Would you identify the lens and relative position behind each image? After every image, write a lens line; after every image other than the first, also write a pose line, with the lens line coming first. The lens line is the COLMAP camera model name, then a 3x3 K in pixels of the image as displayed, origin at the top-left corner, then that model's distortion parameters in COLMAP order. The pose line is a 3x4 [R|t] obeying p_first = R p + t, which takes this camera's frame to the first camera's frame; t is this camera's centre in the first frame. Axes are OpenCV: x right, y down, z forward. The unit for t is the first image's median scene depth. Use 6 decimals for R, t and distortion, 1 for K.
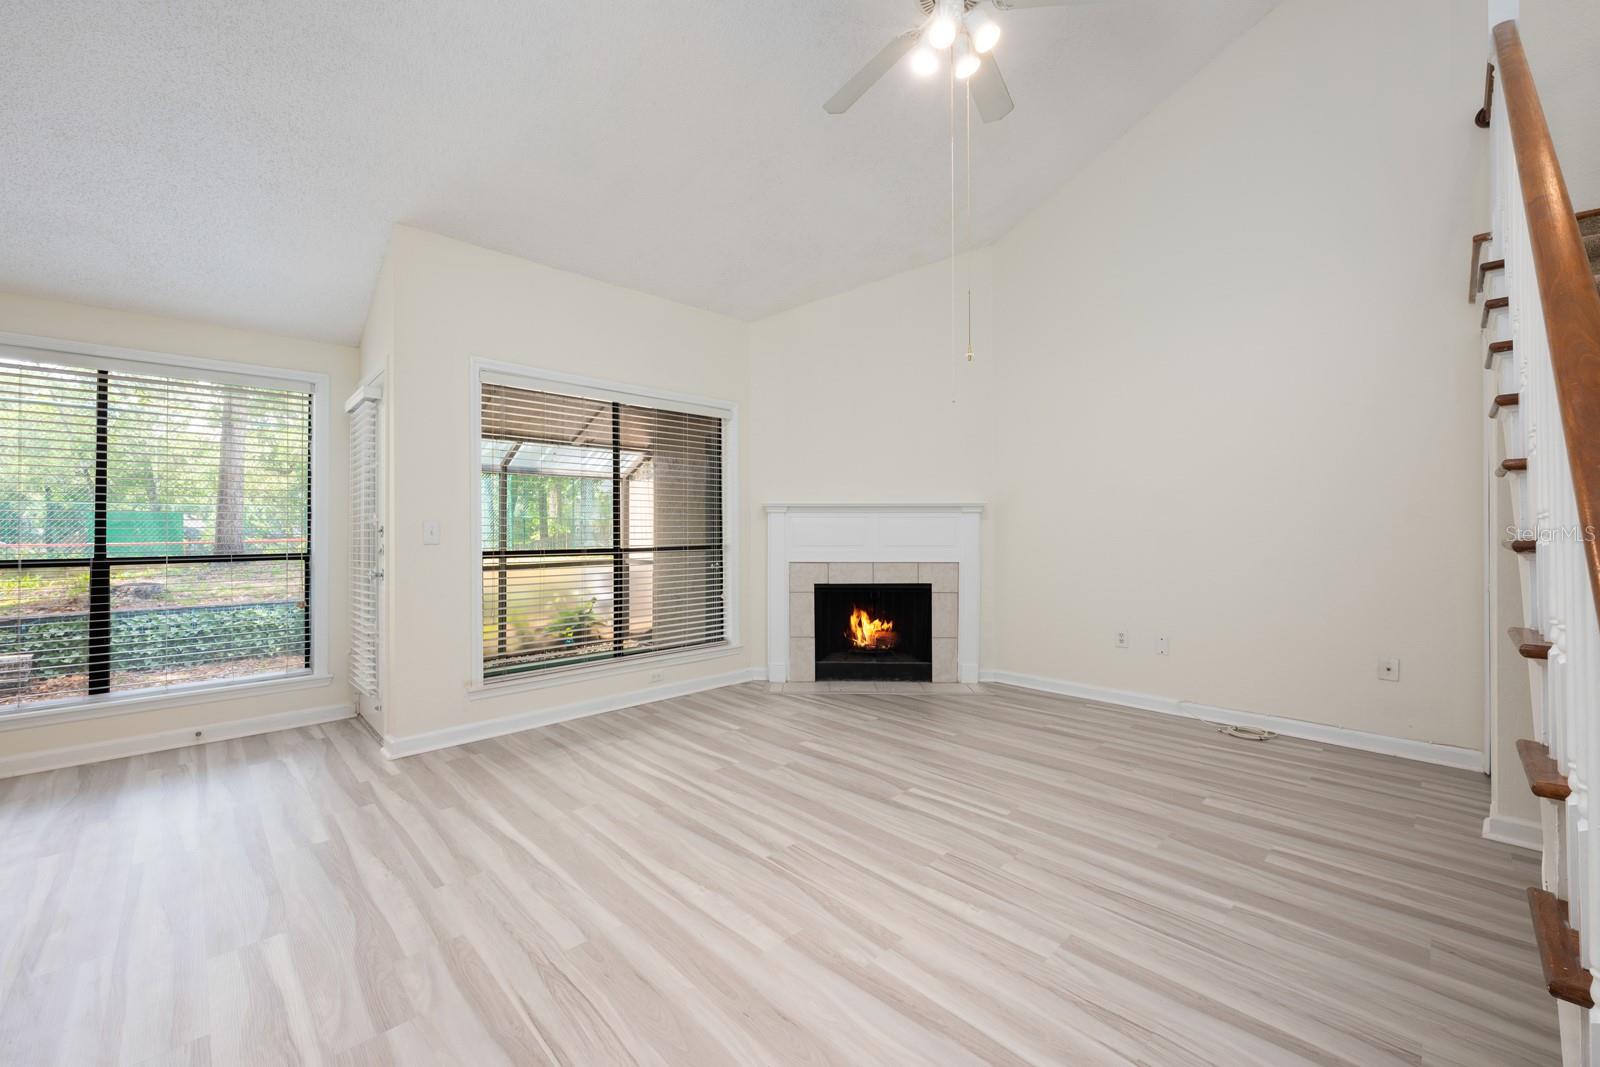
lens RADIAL K [[631.0, 0, 795.5], [0, 631.0, 533.1], [0, 0, 1]] dist [-0.001973, -0.000332]
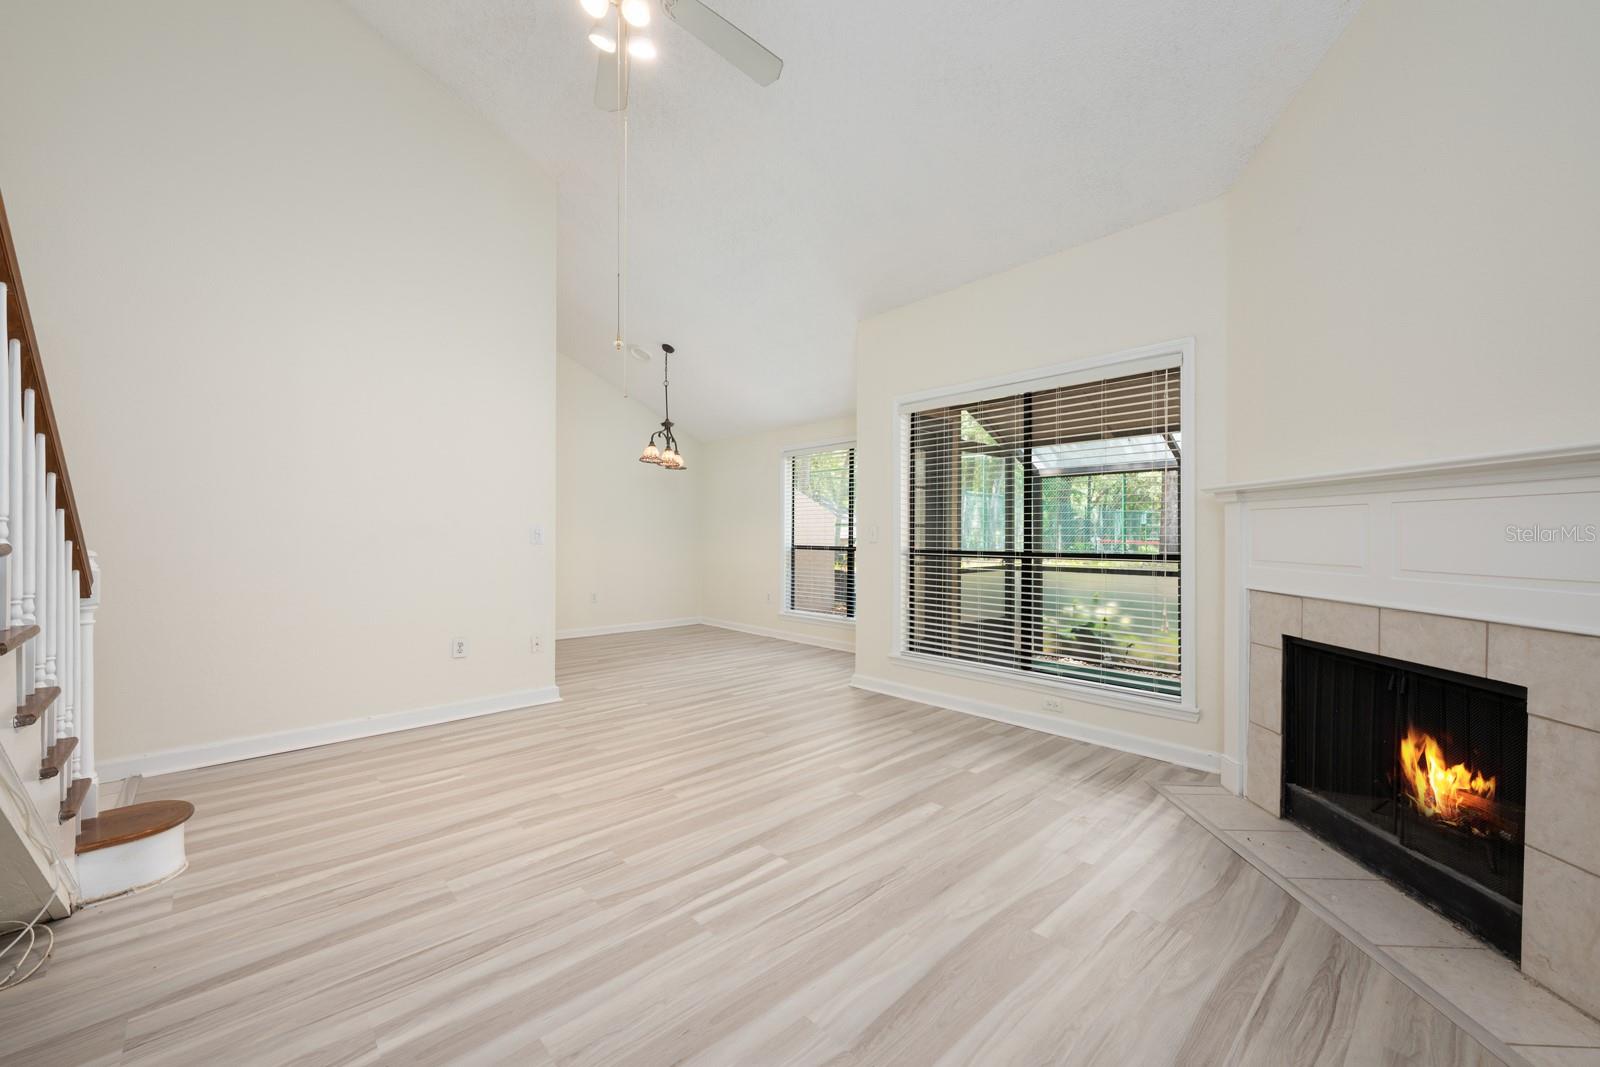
lens RADIAL K [[631.0, 0, 795.5], [0, 631.0, 533.1], [0, 0, 1]] dist [-0.001973, -0.000332]
pose [[-0.024030, 0.003741, -0.999704, 0.777745], [-0.005047, 0.999980, 0.003864, -0.006217], [0.999699, 0.005138, -0.024010, 0.826163]]
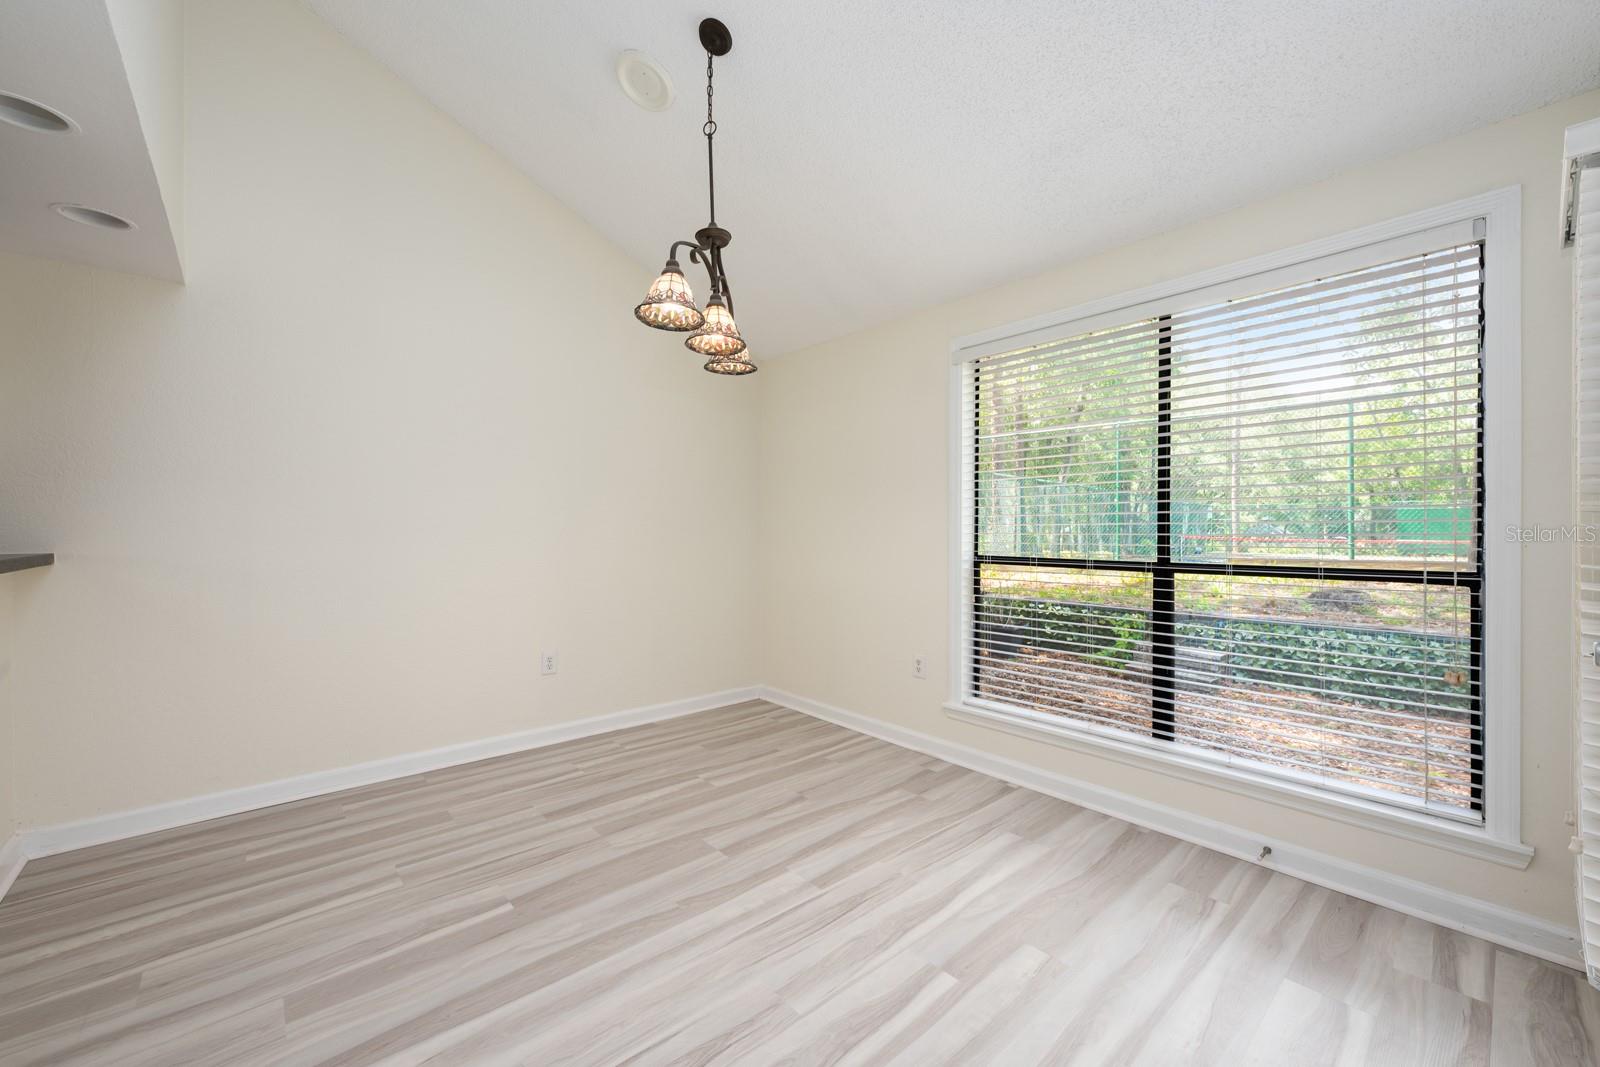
lens RADIAL K [[631.0, 0, 795.5], [0, 631.0, 533.1], [0, 0, 1]] dist [-0.001973, -0.000332]
pose [[-0.048253, 0.010735, -0.998777, -0.295662], [-0.005564, 0.999924, 0.011016, -0.002420], [0.998820, 0.006089, -0.048190, 0.550182]]
